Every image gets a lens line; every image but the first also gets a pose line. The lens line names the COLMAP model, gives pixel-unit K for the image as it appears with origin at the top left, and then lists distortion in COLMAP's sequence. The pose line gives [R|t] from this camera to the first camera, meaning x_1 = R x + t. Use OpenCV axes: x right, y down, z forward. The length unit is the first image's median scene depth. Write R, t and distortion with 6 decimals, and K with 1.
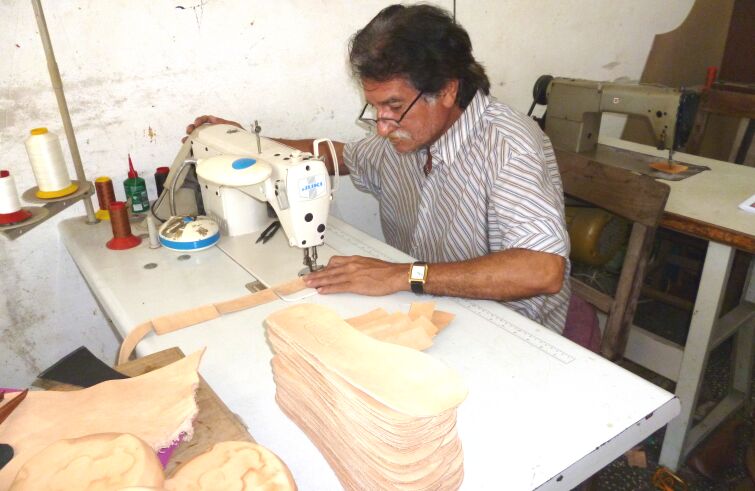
lens RADIAL K [[632.4, 0, 377.5], [0, 632.4, 245.5], [0, 0, 1]] dist [-0.008806, -0.011816]
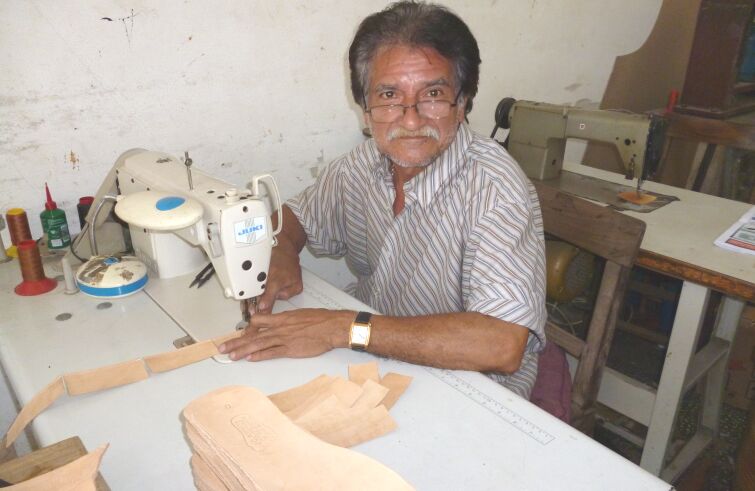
lens RADIAL K [[632.4, 0, 377.5], [0, 632.4, 245.5], [0, 0, 1]] dist [-0.008806, -0.011816]
pose [[0.997706, 0.000041, 0.067698, 0.007988], [0.001188, 0.999835, -0.018111, -0.041133], [-0.067688, 0.018149, 0.997541, 0.093310]]
